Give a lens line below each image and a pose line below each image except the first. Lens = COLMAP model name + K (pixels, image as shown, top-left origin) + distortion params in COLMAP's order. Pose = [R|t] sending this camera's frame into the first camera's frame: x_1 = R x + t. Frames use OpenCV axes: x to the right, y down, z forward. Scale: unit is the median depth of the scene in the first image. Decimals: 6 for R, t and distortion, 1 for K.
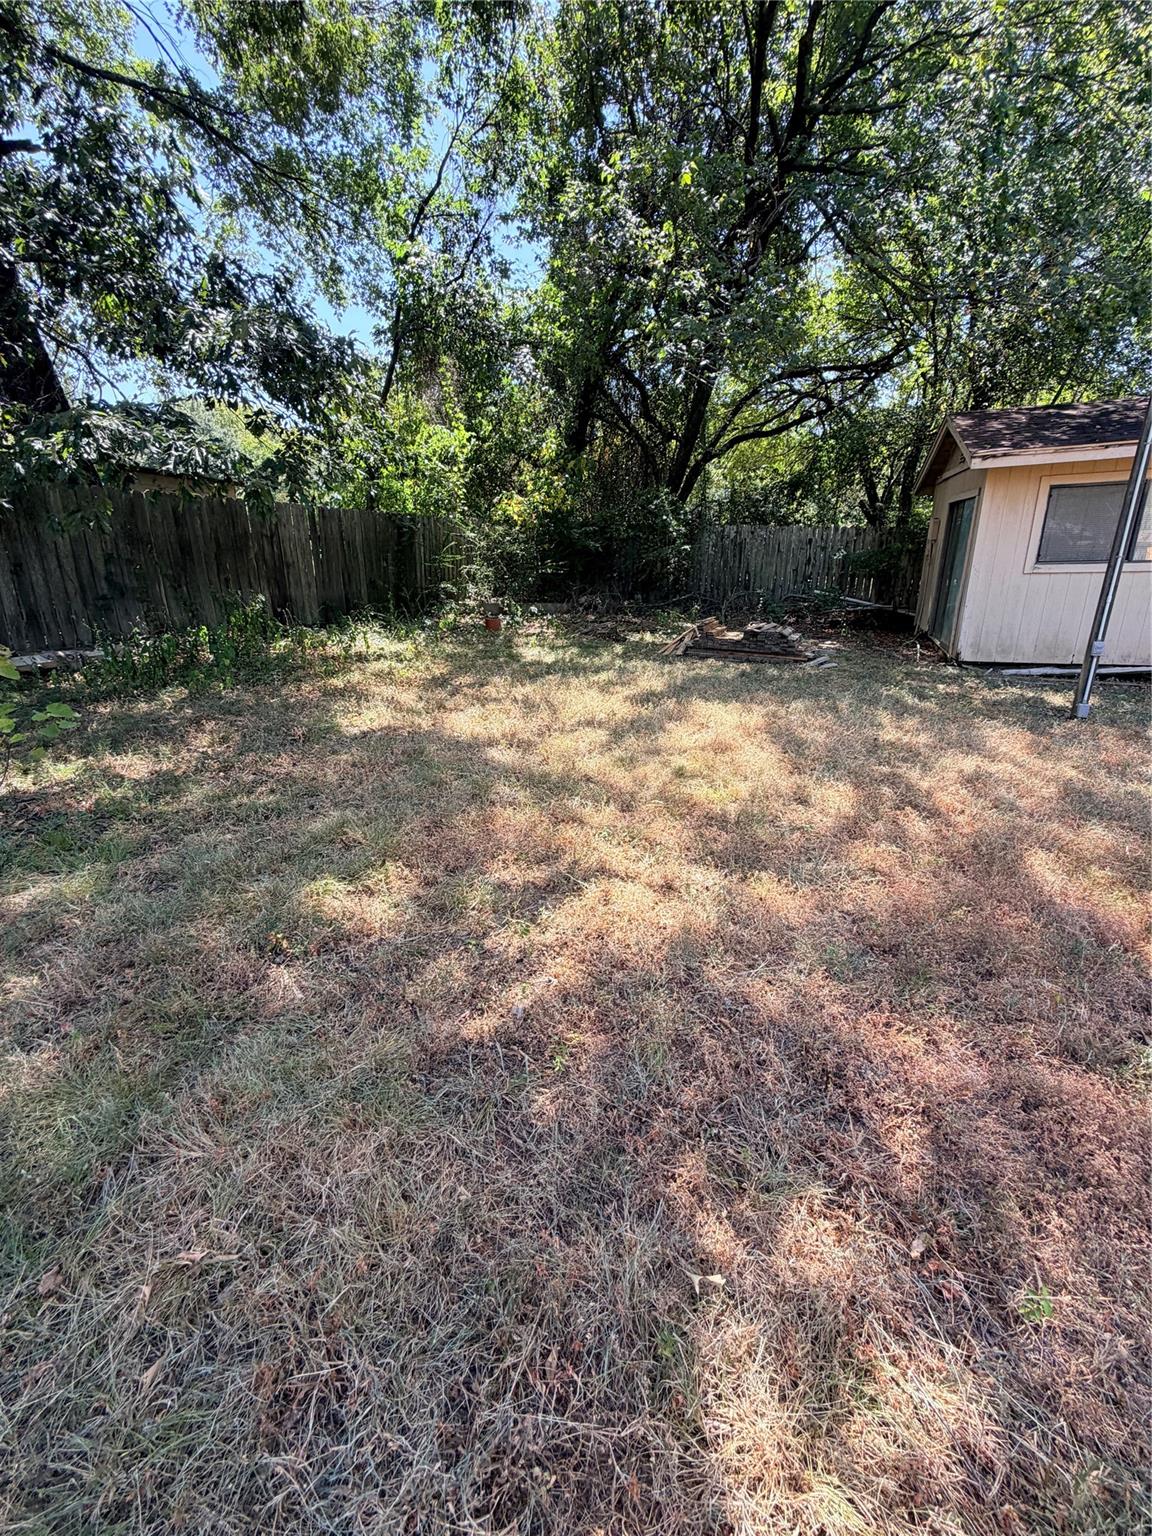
lens RADIAL K [[616.1, 0, 582.1], [0, 616.1, 762.9], [0, 0, 1]] dist [-0.000840, 0.000352]
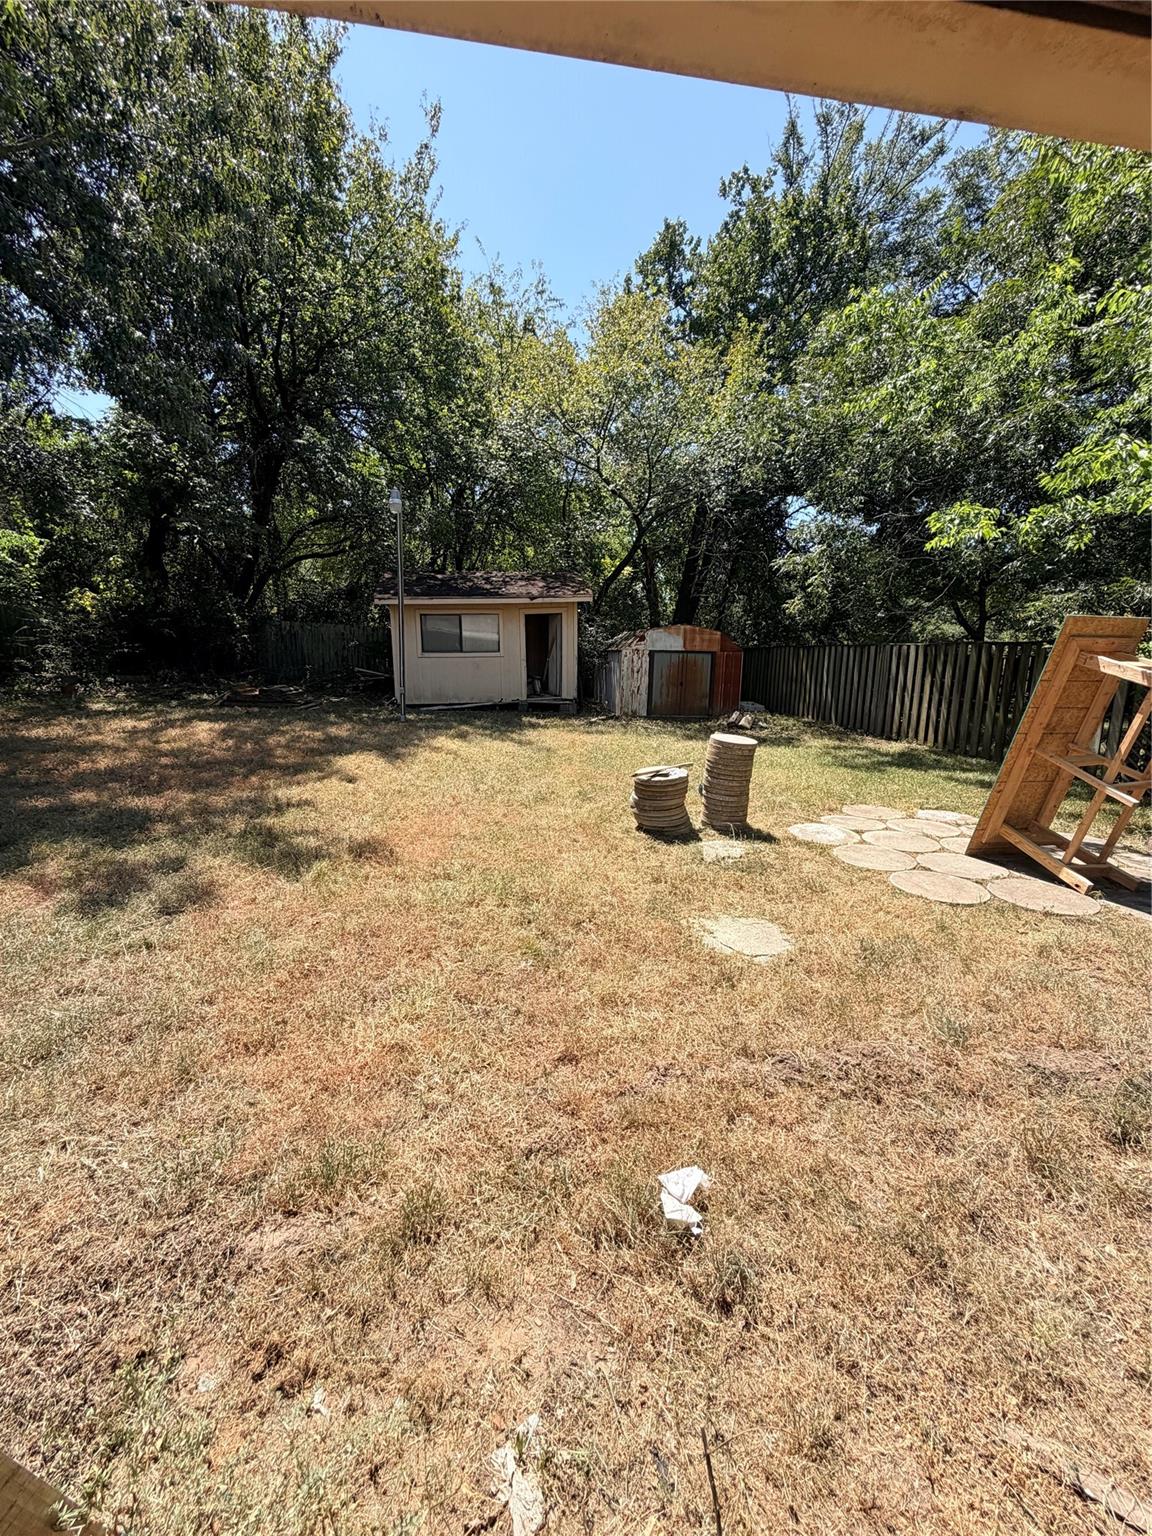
lens RADIAL K [[616.1, 0, 563.4], [0, 616.1, 770.4], [0, 0, 1]] dist [-0.000840, 0.000352]
pose [[0.879639, -0.070195, 0.470434, 0.131372], [0.124955, 0.988414, -0.086162, 0.160336], [-0.458936, 0.134574, 0.878218, -0.515913]]
